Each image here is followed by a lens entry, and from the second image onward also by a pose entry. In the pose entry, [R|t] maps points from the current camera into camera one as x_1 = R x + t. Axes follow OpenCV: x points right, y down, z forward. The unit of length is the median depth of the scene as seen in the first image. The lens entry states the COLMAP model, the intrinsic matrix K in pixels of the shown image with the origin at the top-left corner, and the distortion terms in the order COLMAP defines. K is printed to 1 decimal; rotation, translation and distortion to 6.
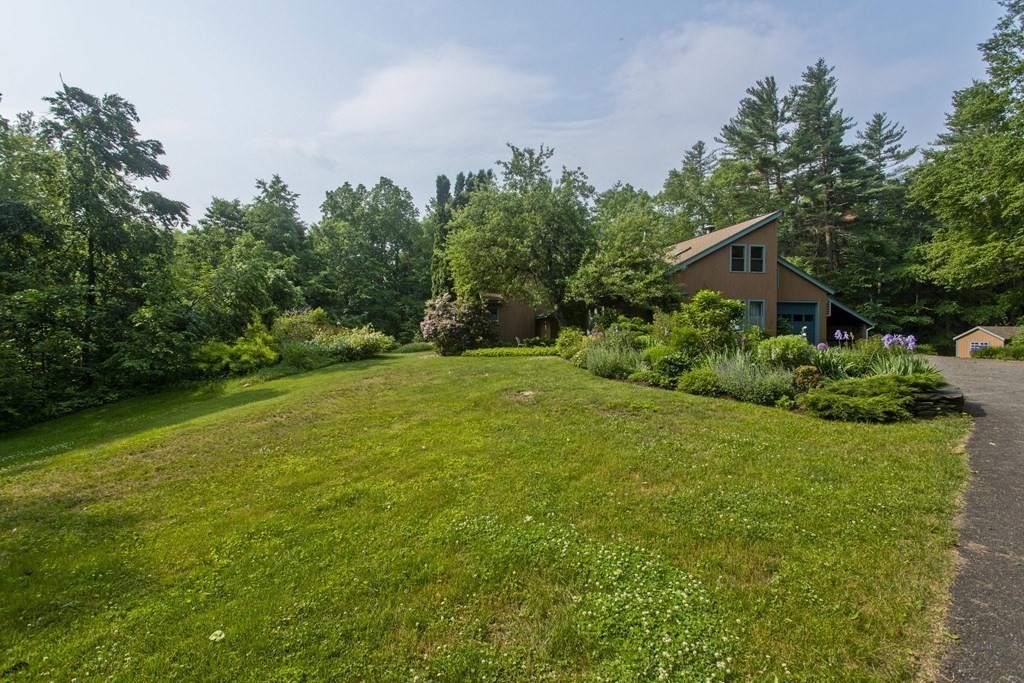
lens RADIAL K [[479.6, 0, 511.6], [0, 479.6, 337.5], [0, 0, 1]] dist [0.001437, 0.000221]
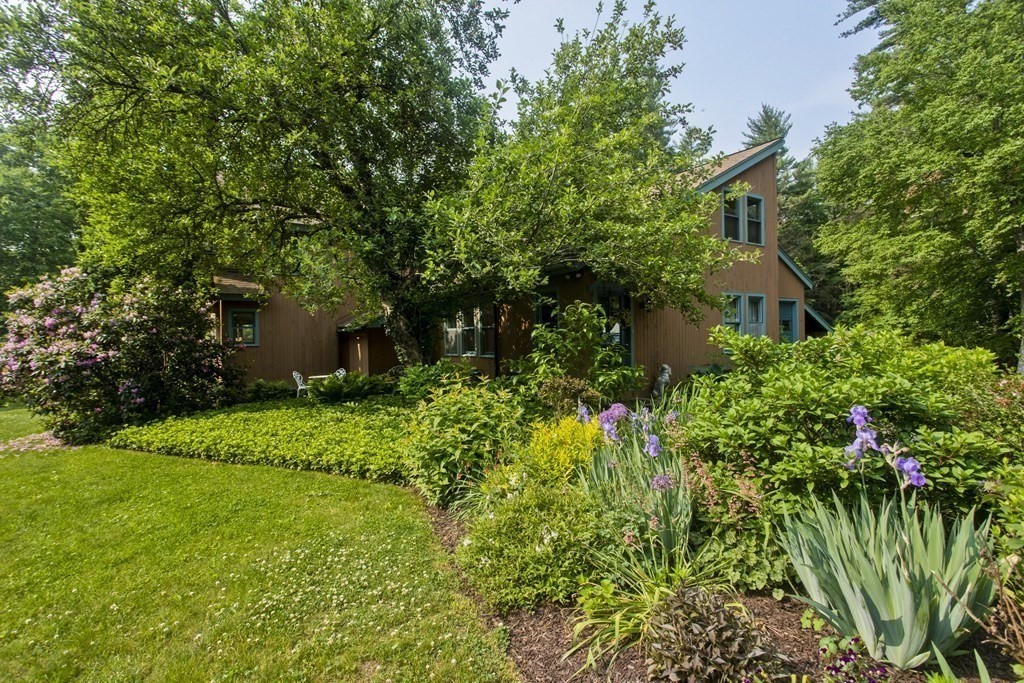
lens RADIAL K [[489.4, 0, 508.7], [0, 489.4, 337.4], [0, 0, 1]] dist [0.003227, 0.000957]
pose [[0.932306, -0.015974, 0.361317, 0.038008], [0.023543, 0.999586, -0.016556, -0.025435], [-0.360903, 0.023941, 0.932296, 0.532286]]
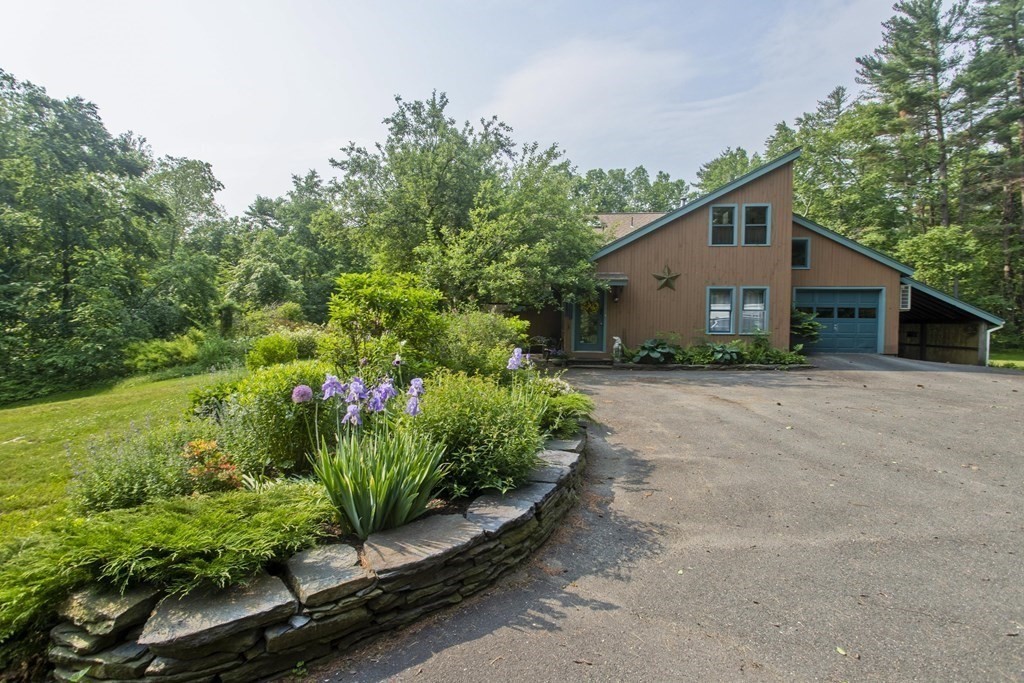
lens RADIAL K [[489.4, 0, 508.7], [0, 489.4, 337.4], [0, 0, 1]] dist [0.003227, 0.000957]
pose [[0.960796, 0.012359, -0.276980, 0.334791], [-0.008105, 0.999831, 0.016501, -0.014066], [0.277137, -0.013610, 0.960734, 0.221518]]
